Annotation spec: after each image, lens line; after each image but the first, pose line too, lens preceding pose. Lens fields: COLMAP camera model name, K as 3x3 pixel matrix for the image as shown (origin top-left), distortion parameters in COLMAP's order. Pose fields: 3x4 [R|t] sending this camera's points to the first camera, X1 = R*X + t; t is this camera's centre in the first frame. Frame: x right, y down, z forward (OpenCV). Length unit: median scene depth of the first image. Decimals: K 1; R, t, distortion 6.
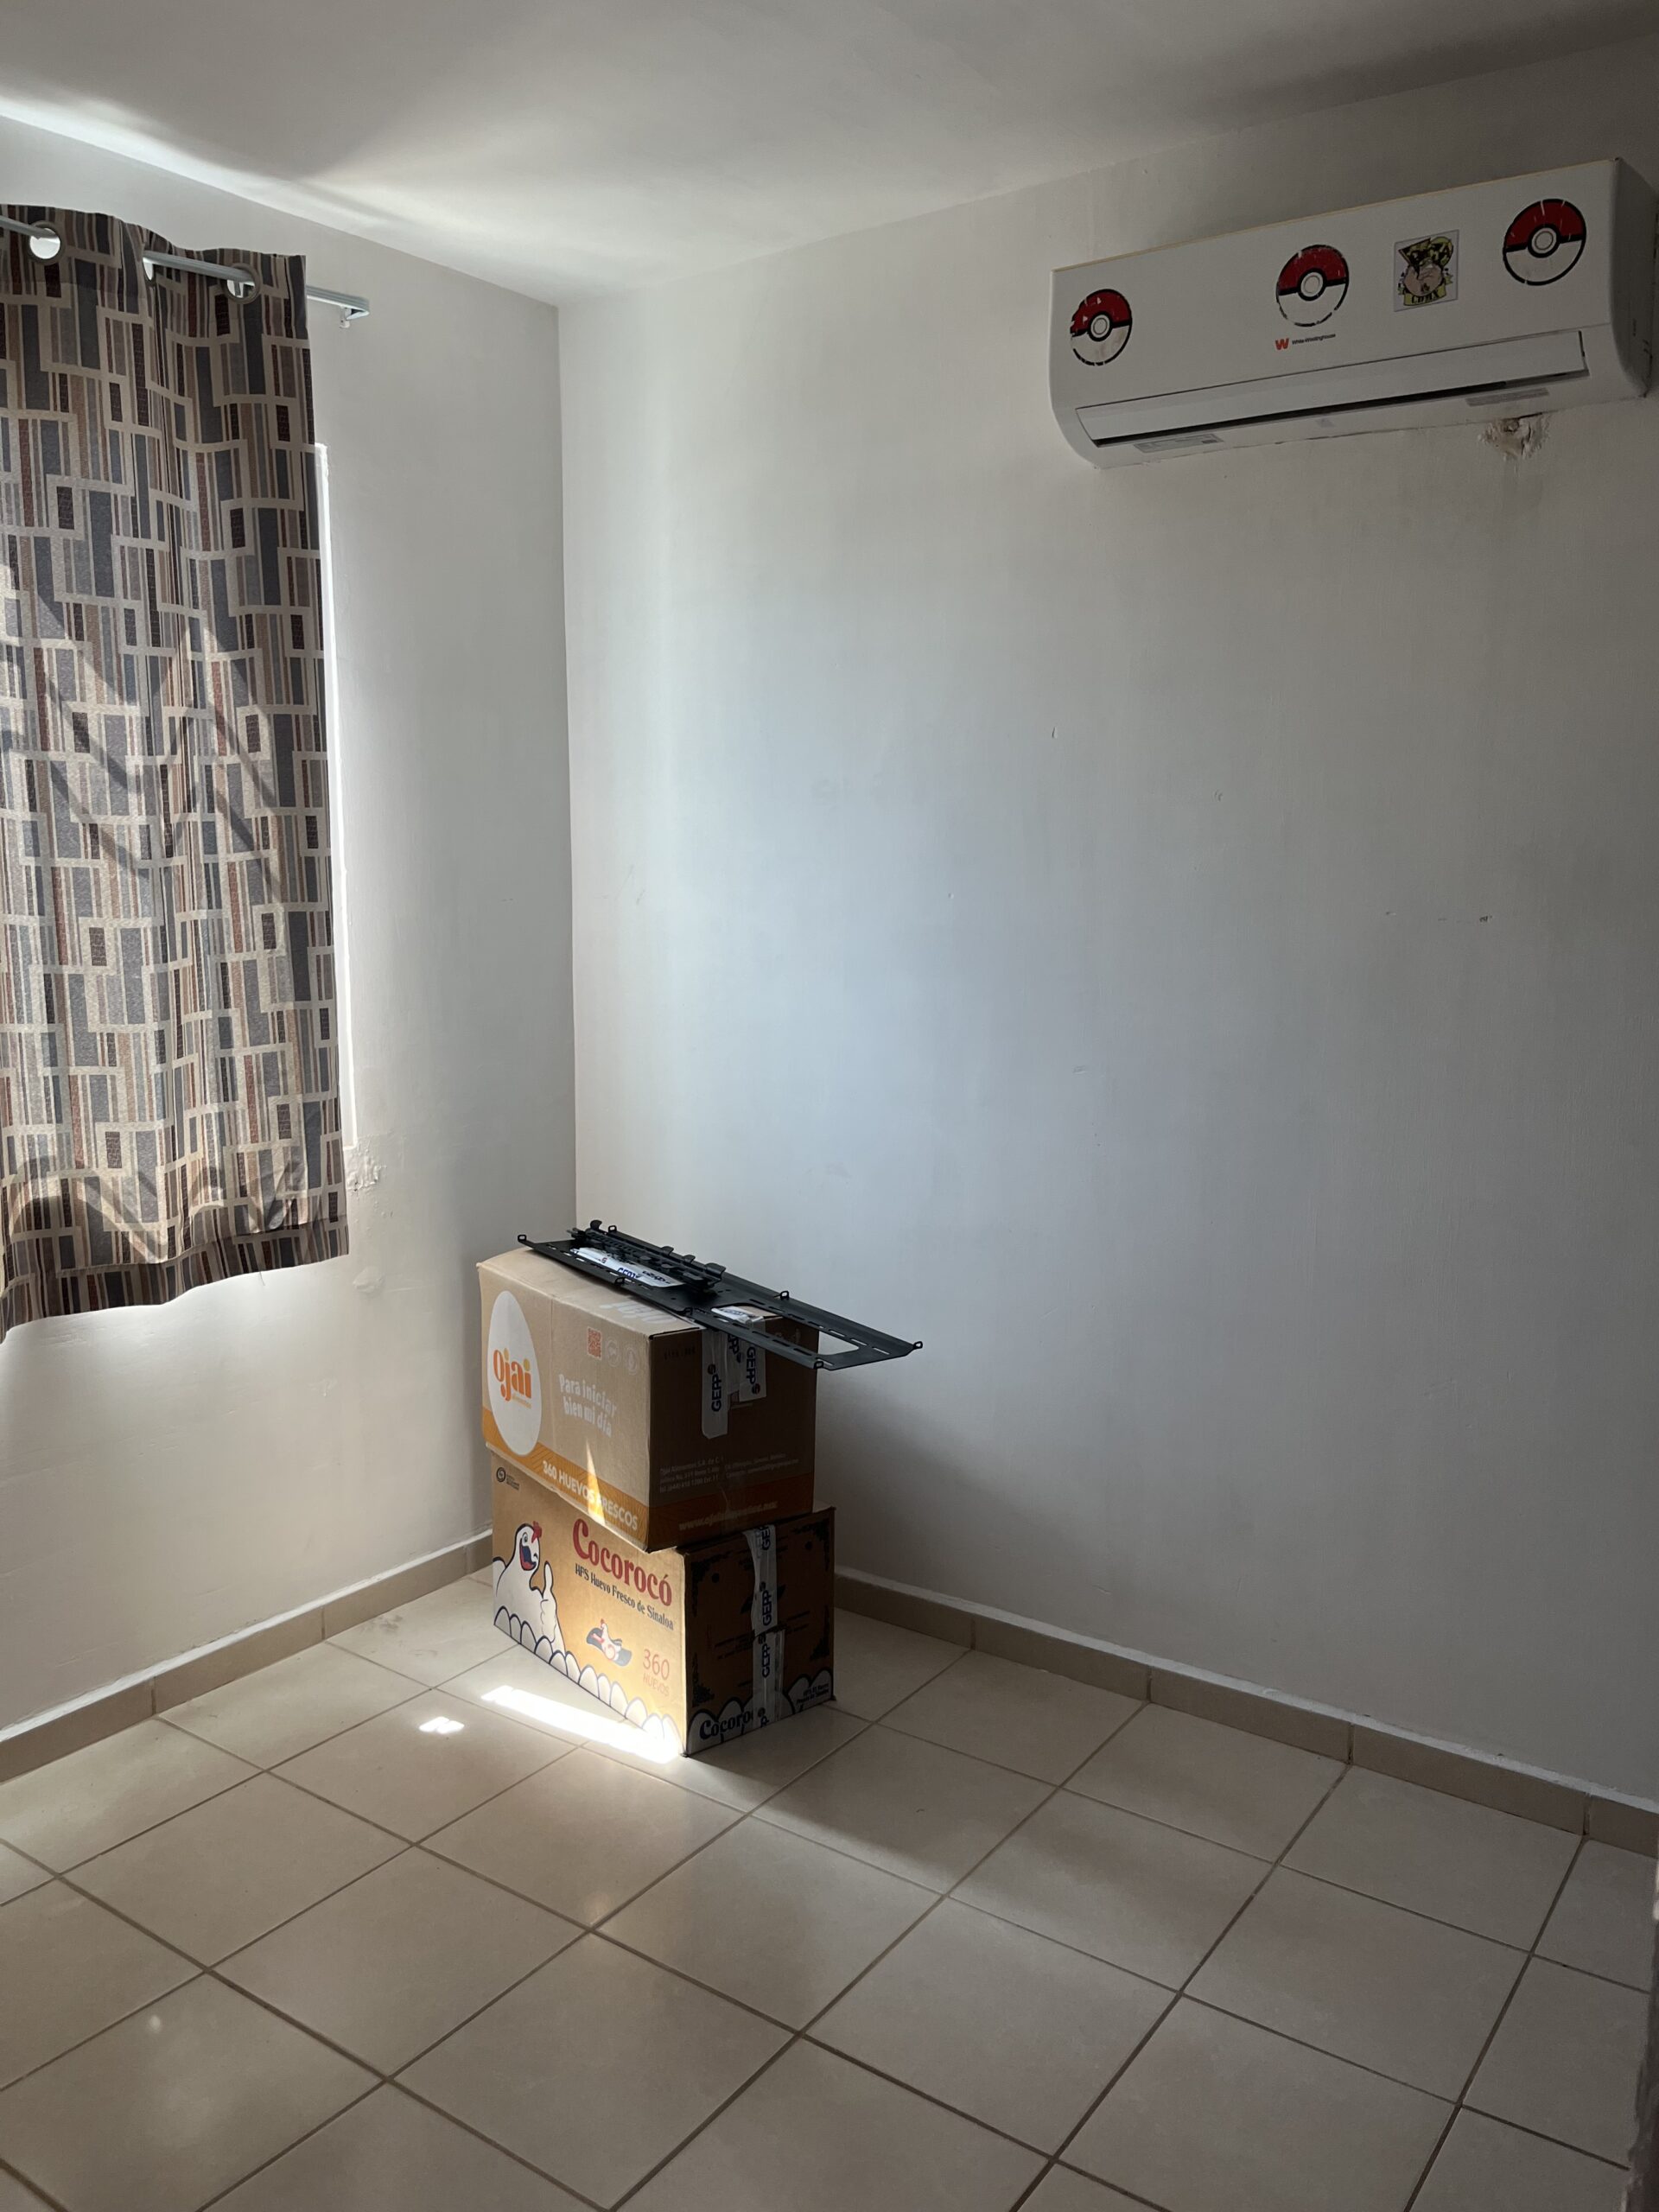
lens RADIAL K [[1703.4, 0, 826.3], [0, 1703.4, 1201.0], [0, 0, 1]] dist [0.006194, -0.070402]
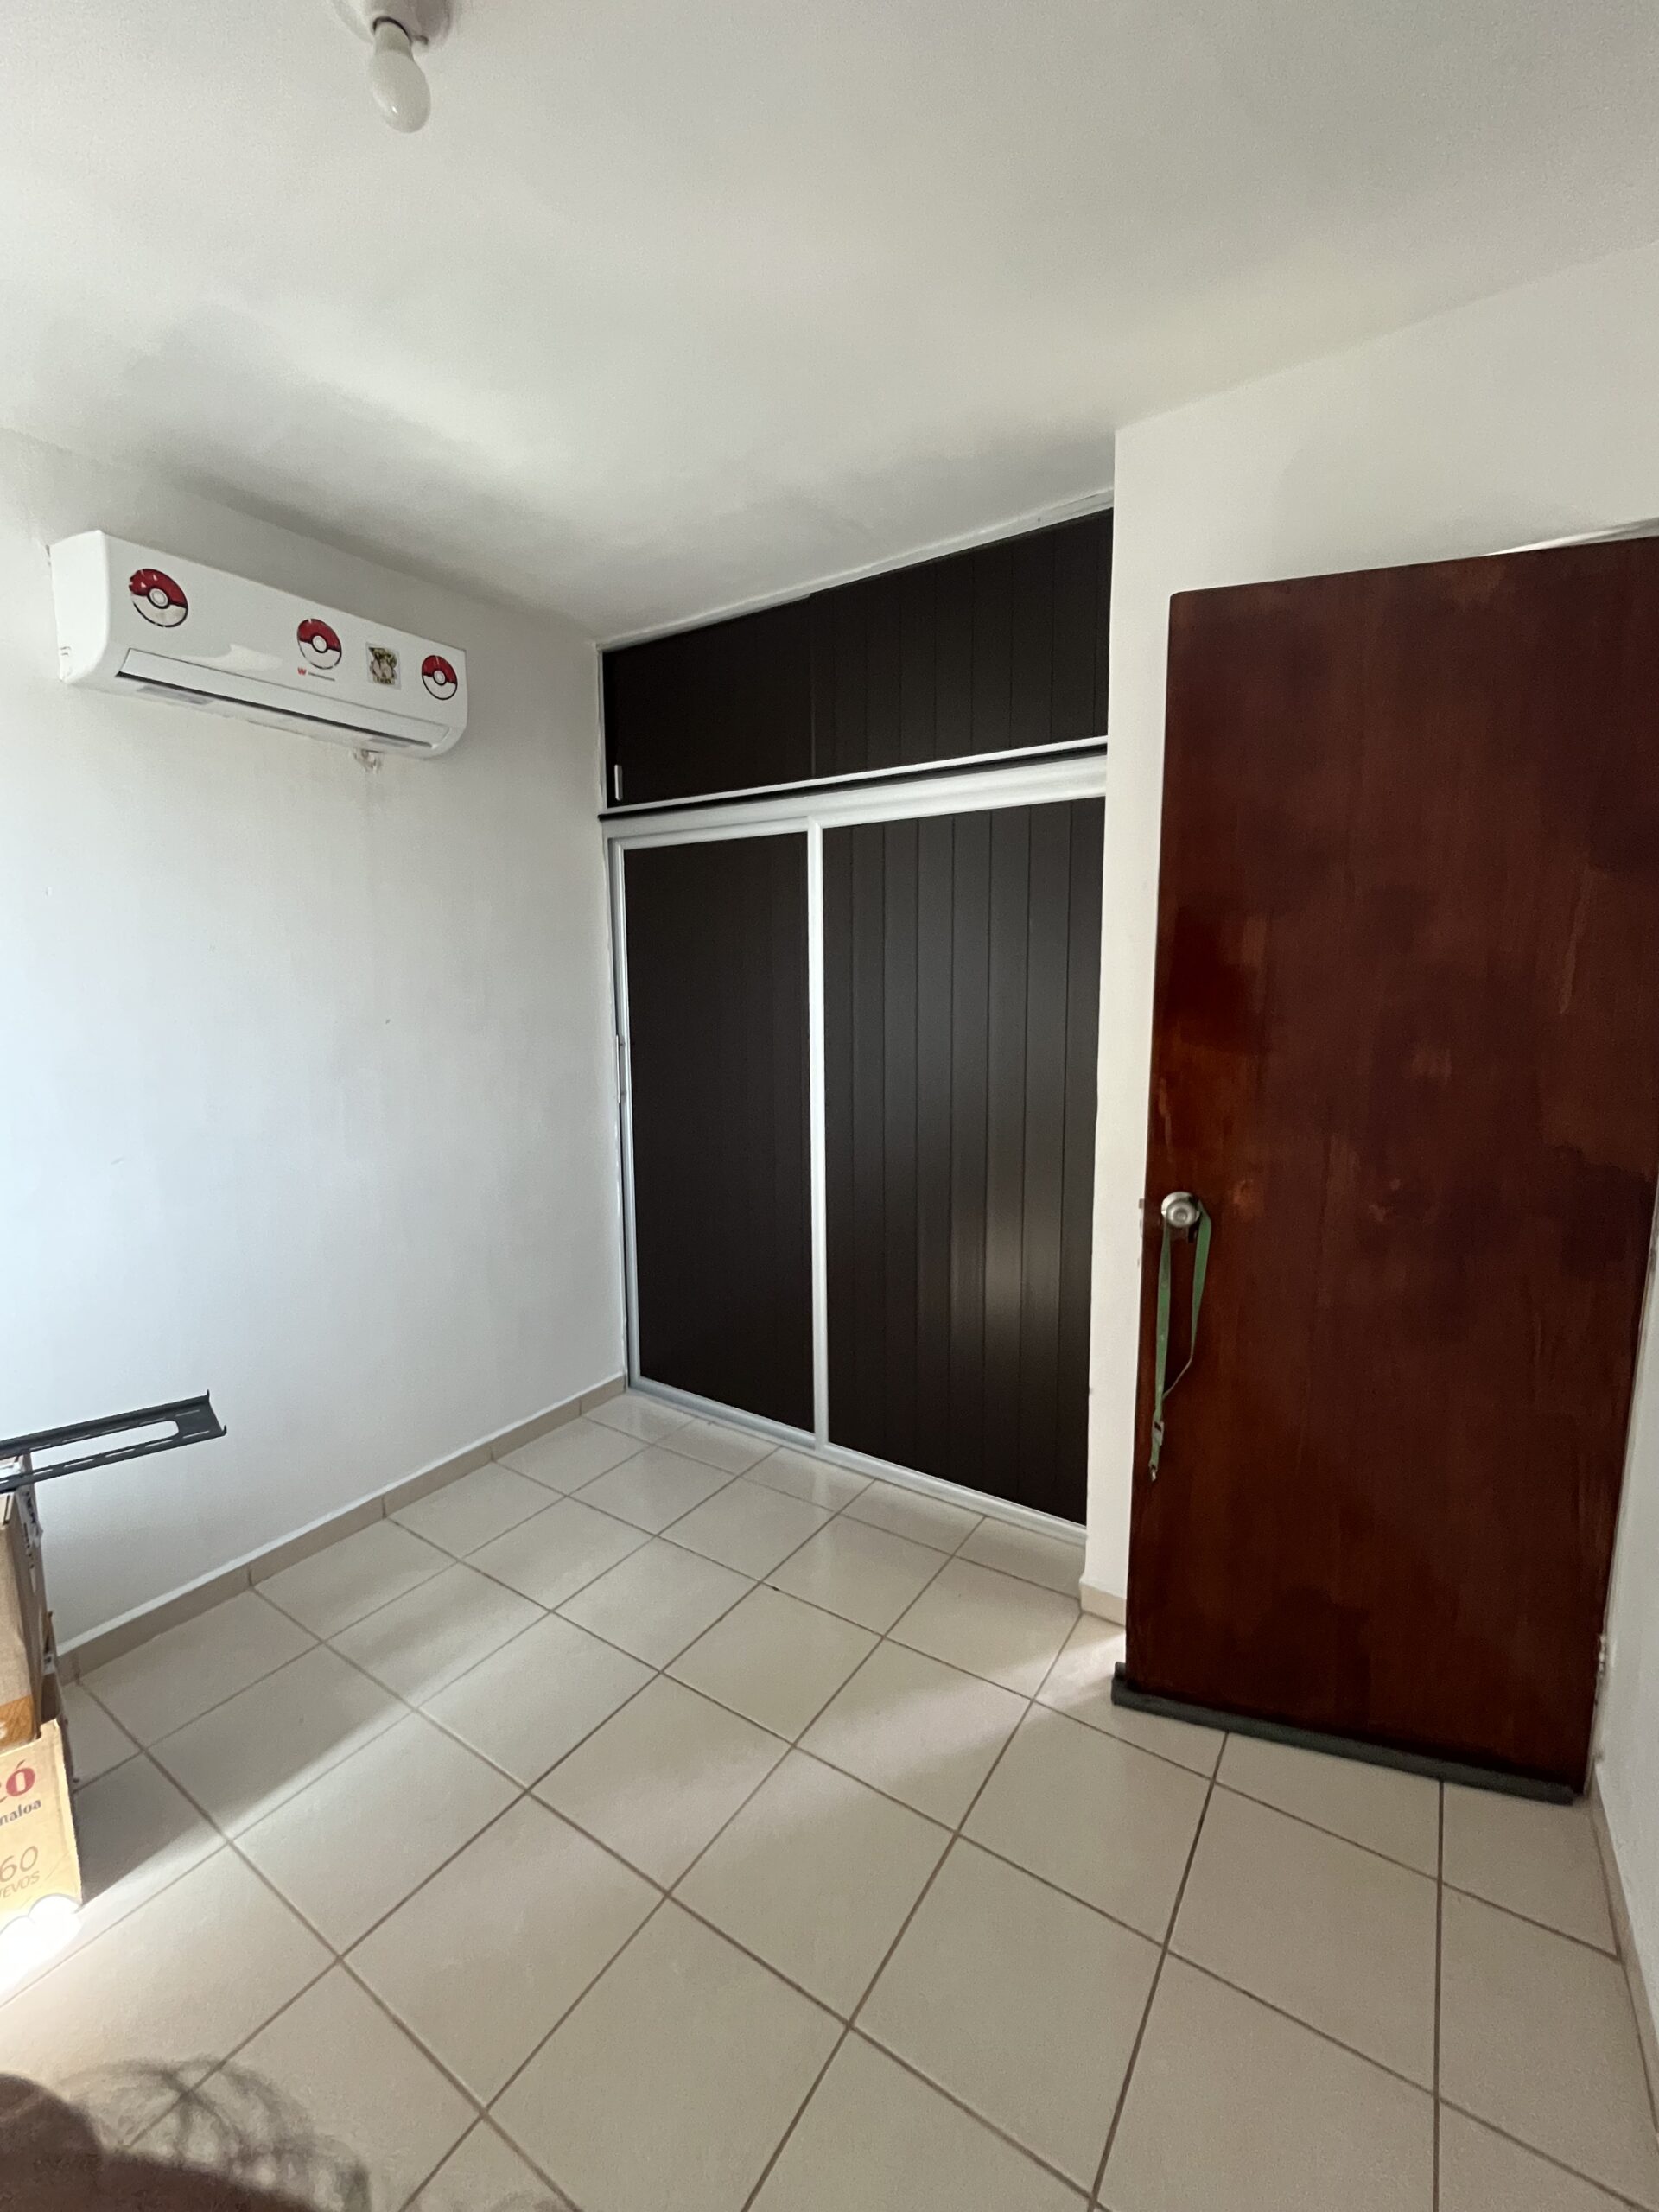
lens RADIAL K [[925.2, 0, 829.5], [0, 925.2, 1106.0], [0, 0, 1]] dist [0.011498, -0.000120]
pose [[-0.033060, -0.134694, 0.990336, -0.684725], [0.205882, 0.968708, 0.138625, -0.122827], [-0.978018, 0.208475, -0.004295, 0.597022]]
